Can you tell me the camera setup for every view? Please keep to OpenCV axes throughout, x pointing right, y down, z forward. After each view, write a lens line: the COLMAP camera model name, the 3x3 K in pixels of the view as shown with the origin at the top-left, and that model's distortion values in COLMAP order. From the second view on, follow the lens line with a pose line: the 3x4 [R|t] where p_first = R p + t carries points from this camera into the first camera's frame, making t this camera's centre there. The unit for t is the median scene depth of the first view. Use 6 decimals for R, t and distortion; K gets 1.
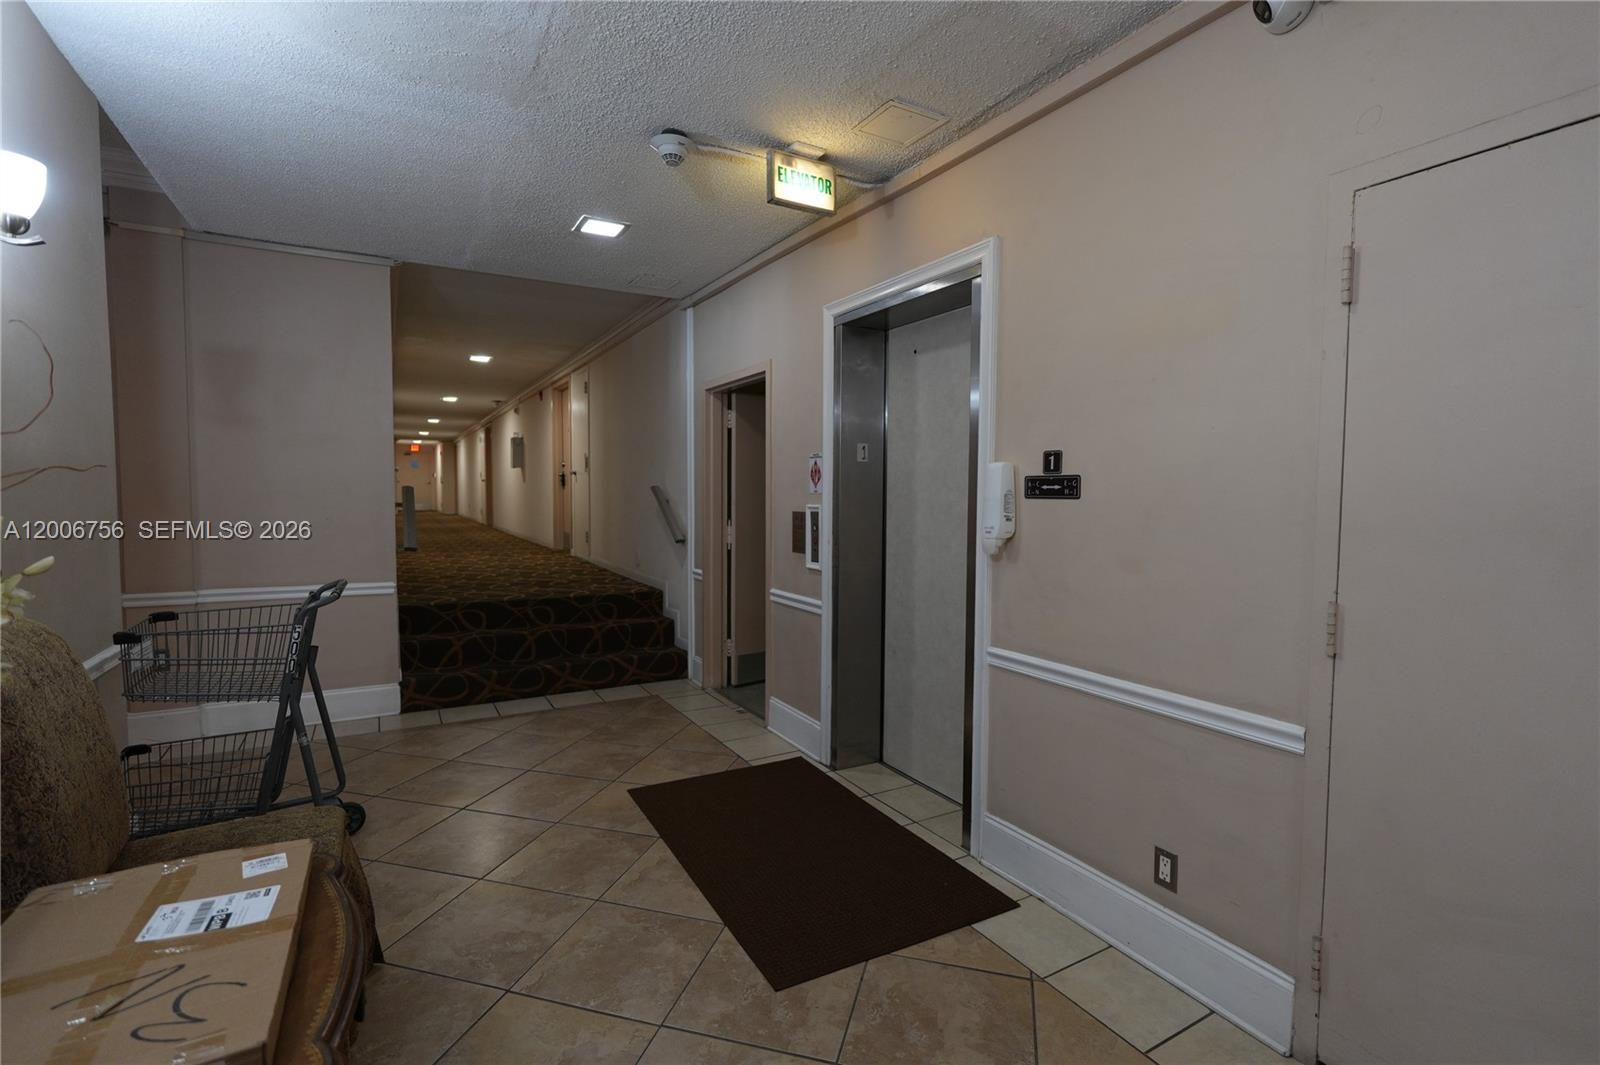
lens RADIAL K [[735.3, 0, 800.8], [0, 735.3, 533.3], [0, 0, 1]] dist [0.003340, 0.001283]
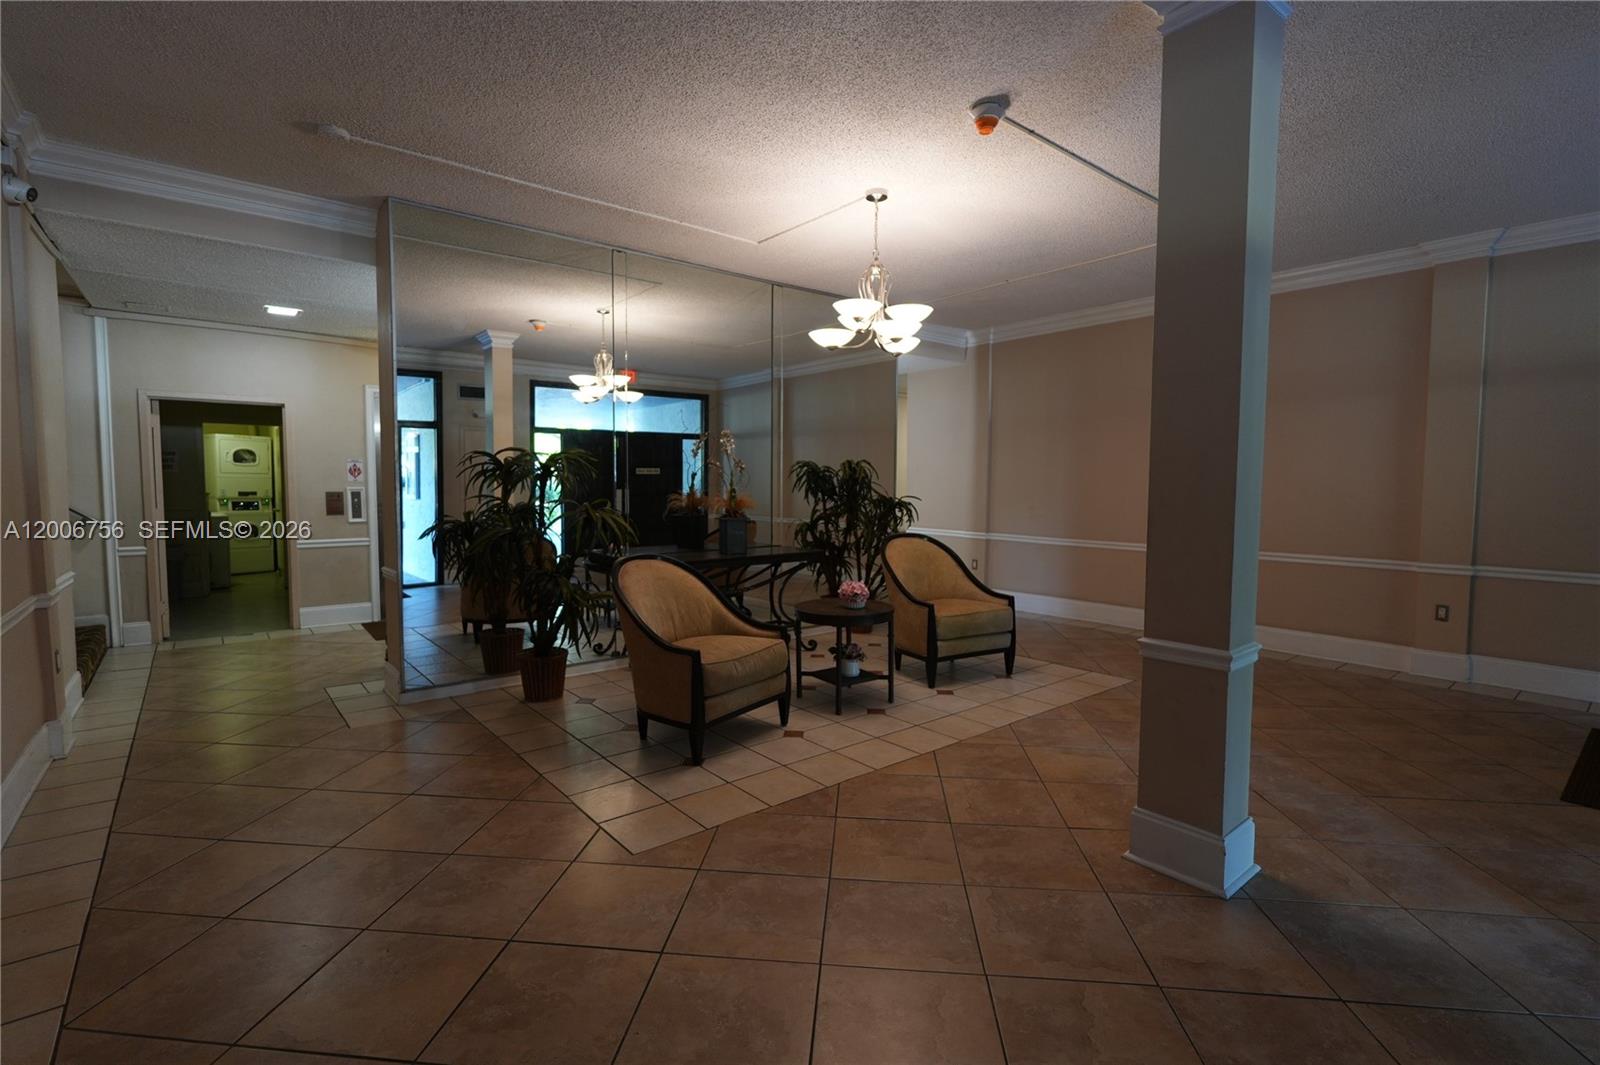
lens RADIAL K [[735.3, 0, 800.1], [0, 735.3, 527.5], [0, 0, 1]] dist [0.003340, 0.001283]
pose [[-0.166272, -0.078115, 0.982981, -2.000702], [0.044704, 0.995235, 0.086650, -0.049423], [-0.985066, 0.058351, -0.161987, 0.205104]]
